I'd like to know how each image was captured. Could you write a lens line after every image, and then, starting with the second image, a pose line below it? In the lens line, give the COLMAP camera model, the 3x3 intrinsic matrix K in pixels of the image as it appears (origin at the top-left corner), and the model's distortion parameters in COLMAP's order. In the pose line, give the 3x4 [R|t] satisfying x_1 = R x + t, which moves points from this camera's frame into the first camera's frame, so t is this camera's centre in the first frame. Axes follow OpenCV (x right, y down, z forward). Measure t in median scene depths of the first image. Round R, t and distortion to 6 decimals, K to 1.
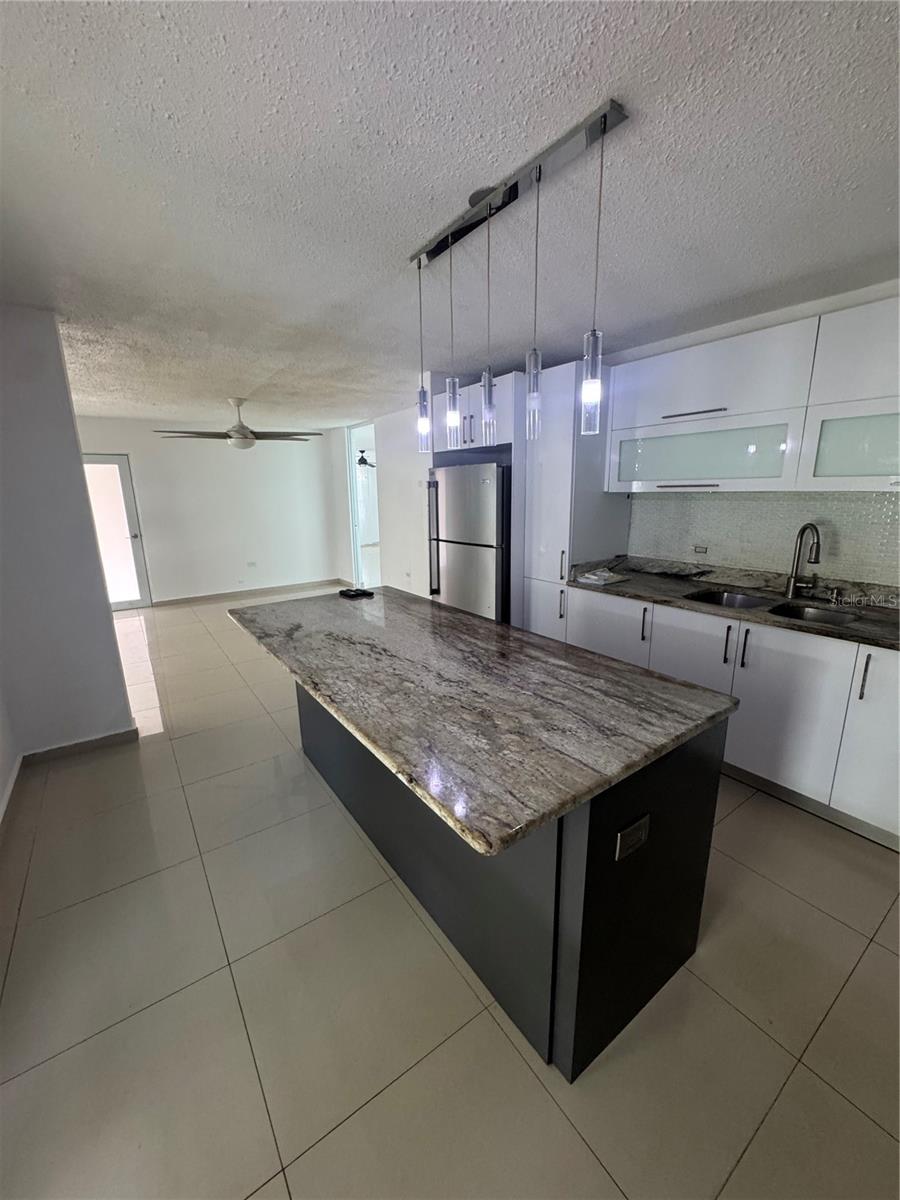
lens RADIAL K [[476.2, 0, 453.4], [0, 476.2, 602.4], [0, 0, 1]] dist [-0.002260, -0.000211]
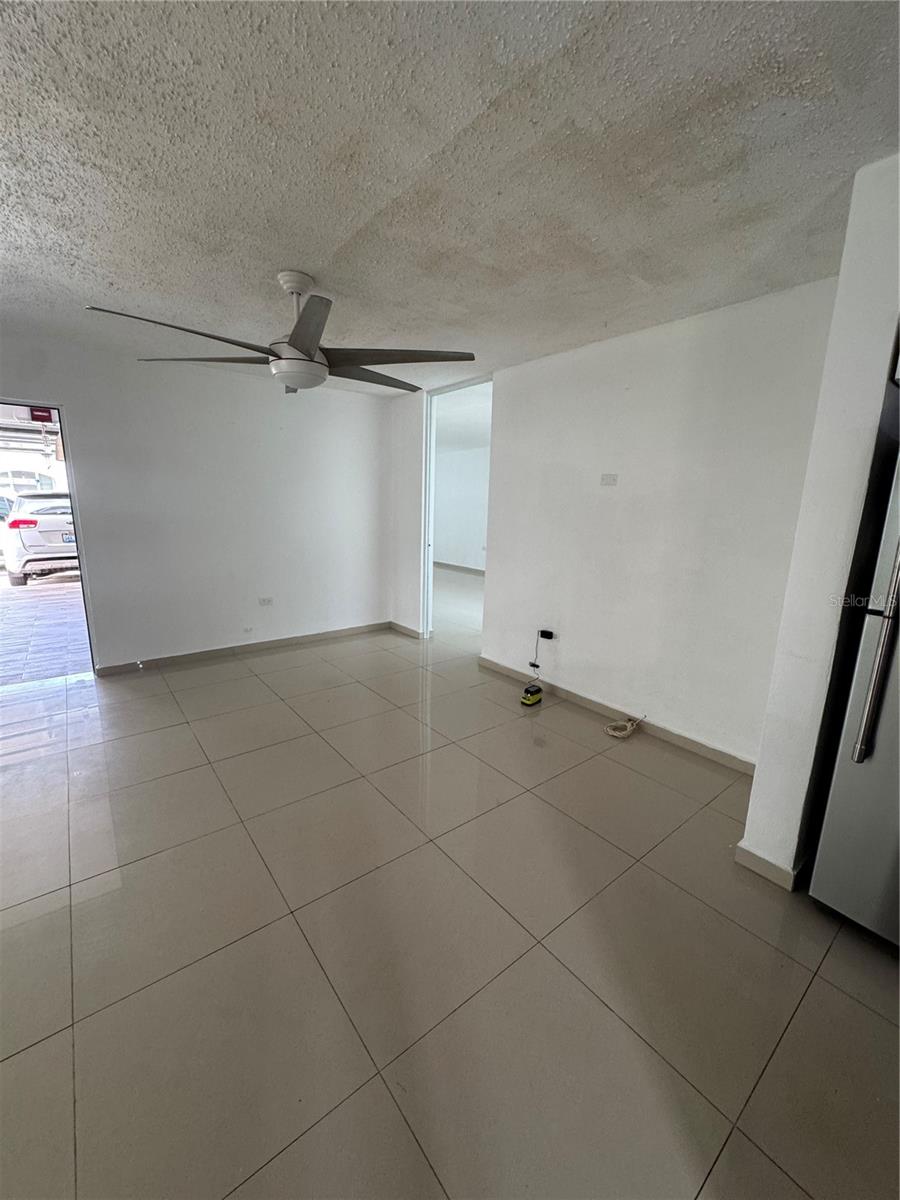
lens RADIAL K [[476.2, 0, 449.9], [0, 476.2, 602.9], [0, 0, 1]] dist [-0.002260, -0.000211]
pose [[0.998443, 0.021915, 0.051303, -0.674617], [-0.020763, 0.999523, -0.022872, -0.221697], [-0.051779, 0.021771, 0.998421, 1.140211]]
